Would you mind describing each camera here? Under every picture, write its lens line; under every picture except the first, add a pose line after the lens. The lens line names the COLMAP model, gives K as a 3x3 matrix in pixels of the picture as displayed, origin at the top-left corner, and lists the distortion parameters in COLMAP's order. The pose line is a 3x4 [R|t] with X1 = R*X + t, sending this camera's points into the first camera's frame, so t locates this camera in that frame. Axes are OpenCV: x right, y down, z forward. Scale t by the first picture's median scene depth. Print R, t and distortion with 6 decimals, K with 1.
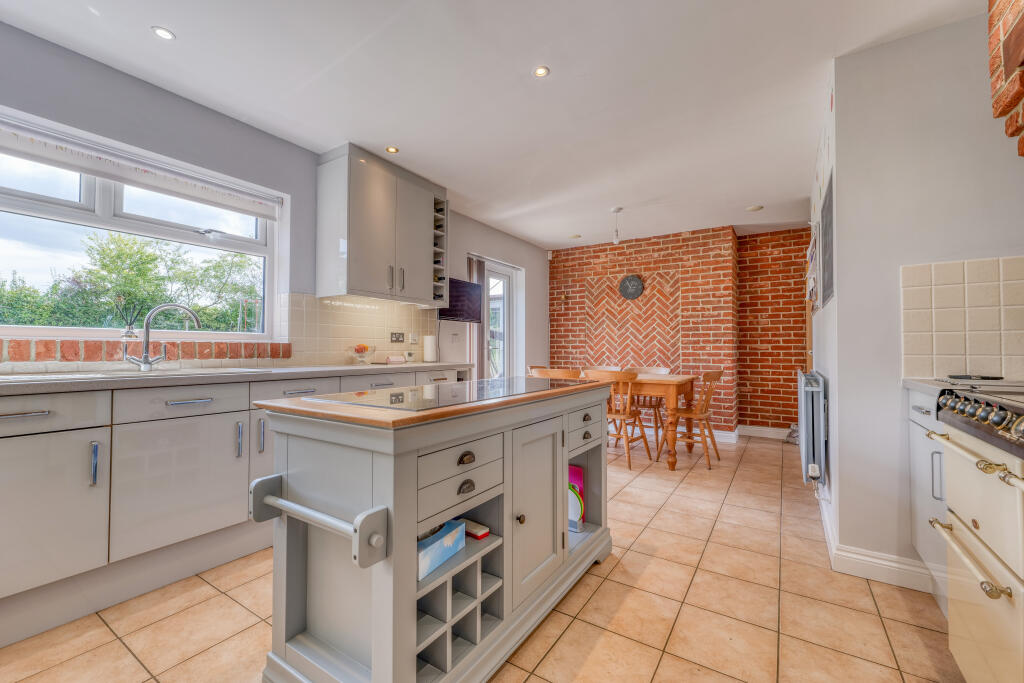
lens RADIAL K [[418.8, 0, 513.8], [0, 418.8, 340.4], [0, 0, 1]] dist [0.002047, -0.000314]
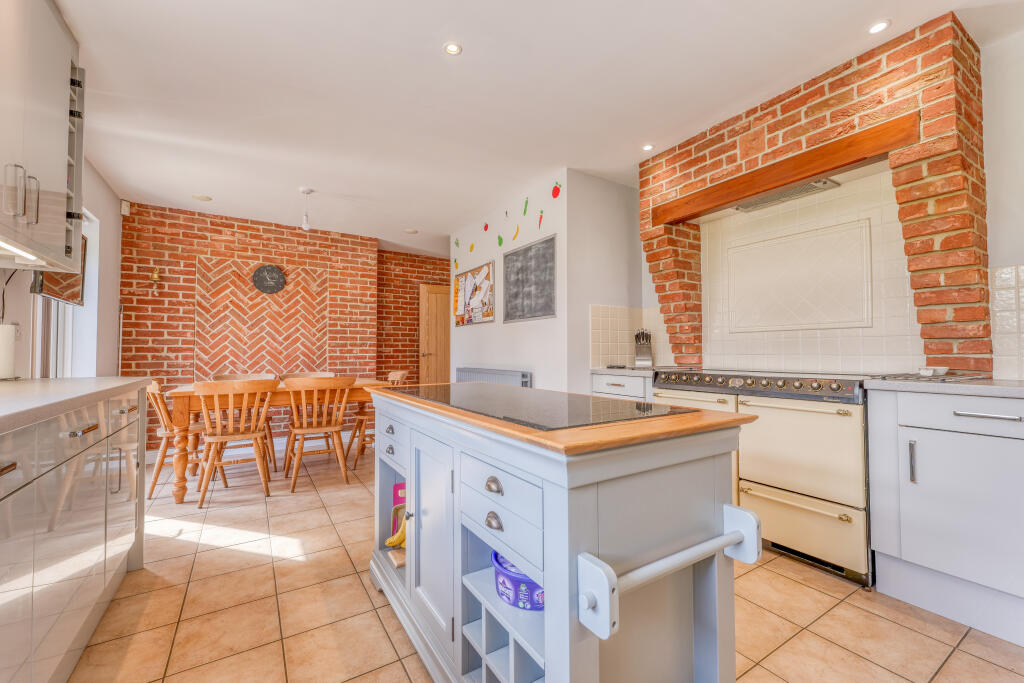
lens RADIAL K [[418.8, 0, 513.8], [0, 418.8, 340.4], [0, 0, 1]] dist [0.002047, -0.000314]
pose [[0.417044, 0.024643, 0.908552, -0.294455], [-0.017741, 0.999663, -0.018971, 0.004129], [-0.908713, -0.008207, 0.417341, 0.209381]]
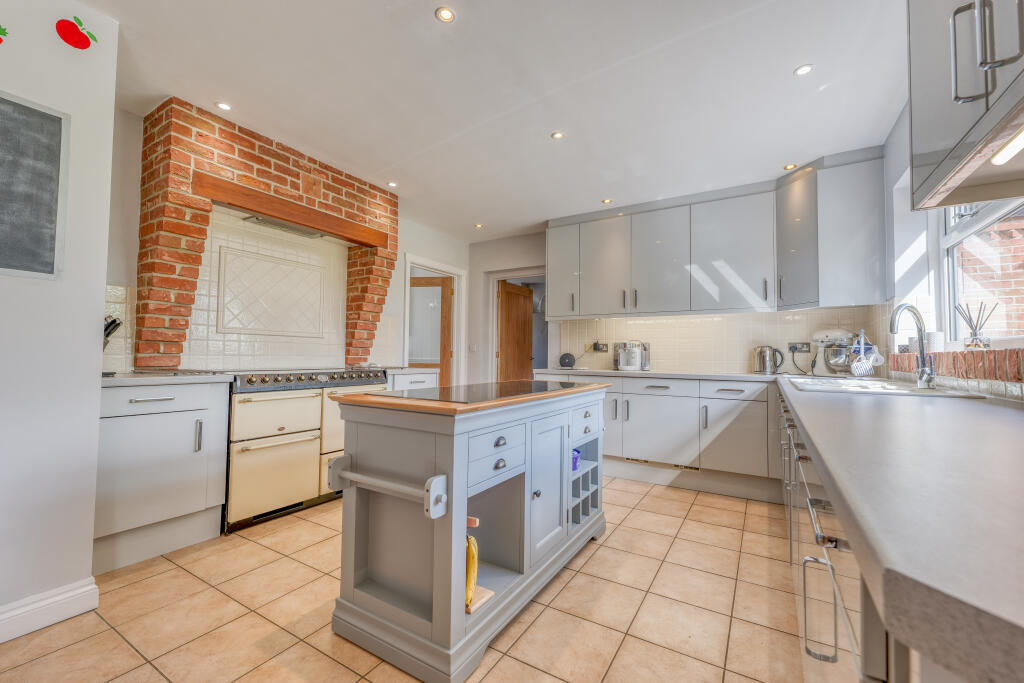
lens RADIAL K [[418.8, 0, 513.8], [0, 418.8, 340.4], [0, 0, 1]] dist [0.002047, -0.000314]
pose [[-0.999308, -0.015306, -0.033897, -0.020643], [-0.013218, 0.998052, -0.060976, 0.016871], [0.034765, -0.060486, -0.997563, 0.755982]]
